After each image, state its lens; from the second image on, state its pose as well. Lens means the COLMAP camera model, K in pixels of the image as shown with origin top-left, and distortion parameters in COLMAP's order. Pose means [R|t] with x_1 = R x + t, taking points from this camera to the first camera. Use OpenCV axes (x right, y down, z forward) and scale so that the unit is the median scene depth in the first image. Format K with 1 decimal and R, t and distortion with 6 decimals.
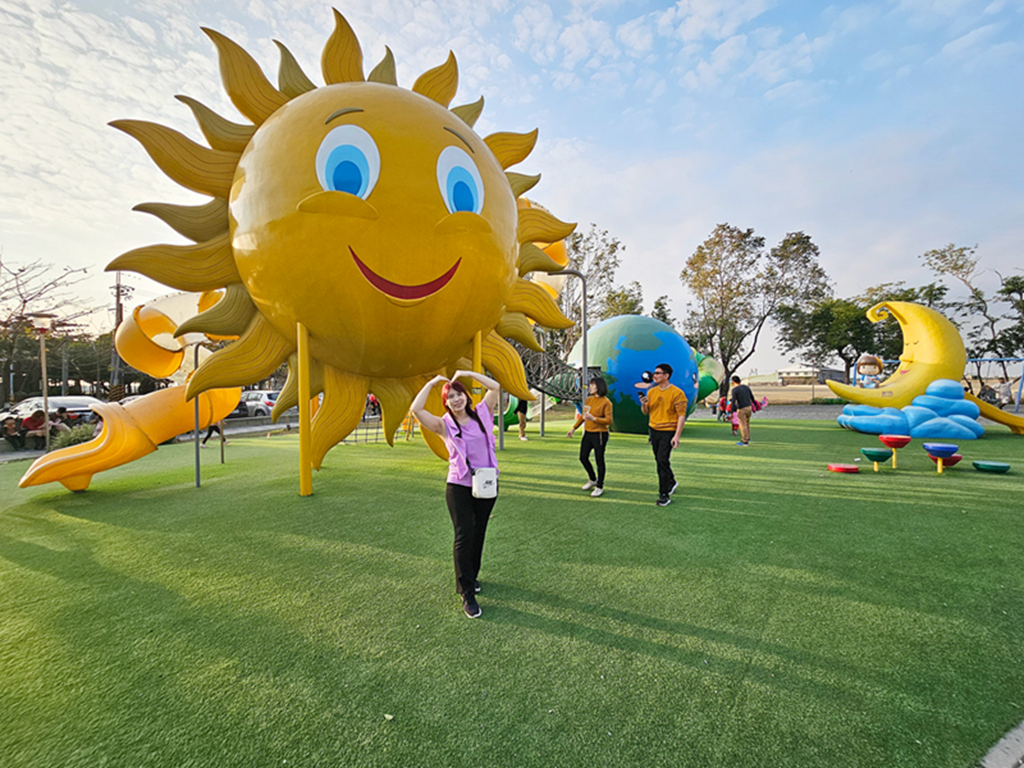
lens RADIAL K [[419.8, 0, 512.0], [0, 419.8, 384.0], [0, 0, 1]] dist [0.000324, -0.000204]
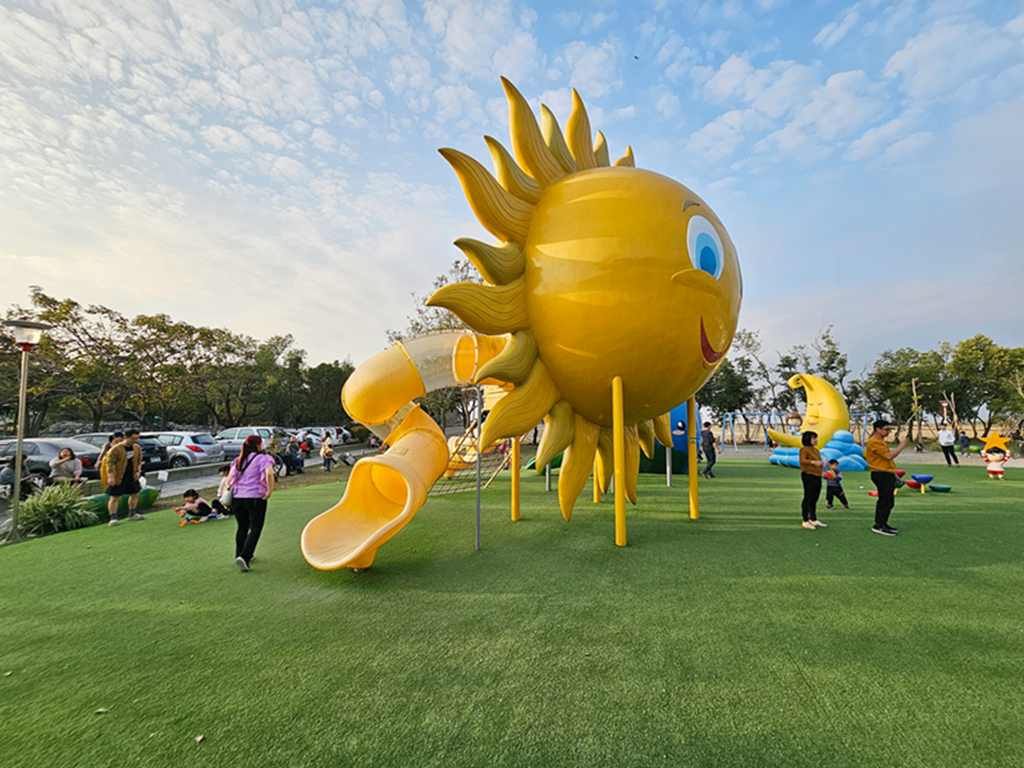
lens RADIAL K [[422.3, 0, 511.3], [0, 422.3, 390.6], [0, 0, 1]] dist [-0.001126, 0.003346]
pose [[0.925437, 0.044415, 0.376289, -0.877911], [-0.014644, 0.996557, -0.081612, -0.015484], [-0.378618, 0.070017, 0.922901, 0.092630]]
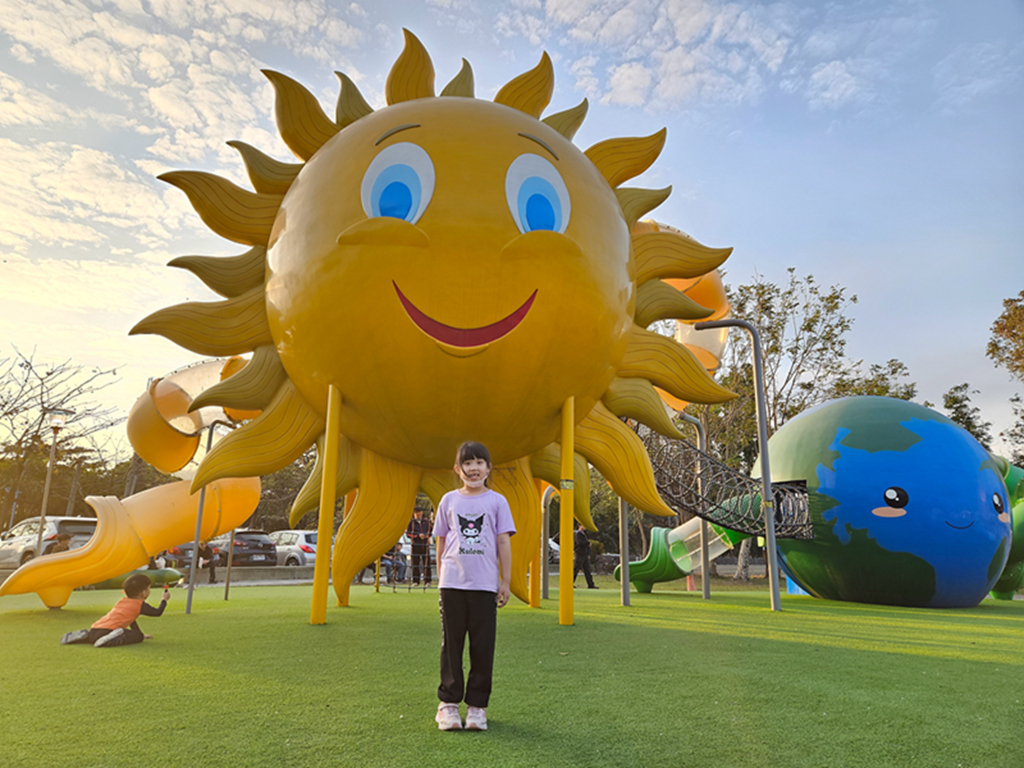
lens RADIAL K [[676.4, 0, 506.3], [0, 676.4, 384.0], [0, 0, 1]] dist [0.091166, -0.080546]
pose [[0.965071, -0.034873, -0.259659, 0.096143], [-0.028390, 0.971345, -0.235973, 0.104675], [0.260447, 0.235103, 0.936426, -0.063289]]
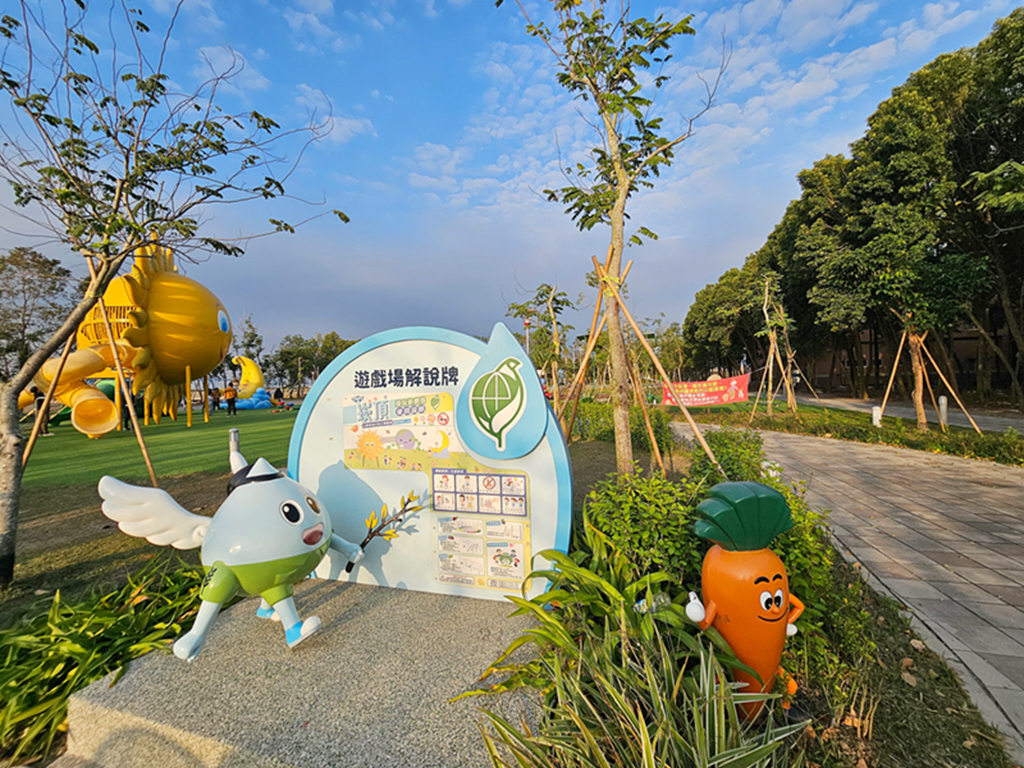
lens RADIAL K [[419.8, 0, 512.0], [0, 419.8, 384.0], [0, 0, 1]] dist [0.000324, -0.000204]
pose [[-0.028897, 0.009205, 0.999540, -2.536698], [0.026398, 0.999616, -0.008443, 0.045415], [-0.999234, 0.026142, -0.029128, -0.805781]]
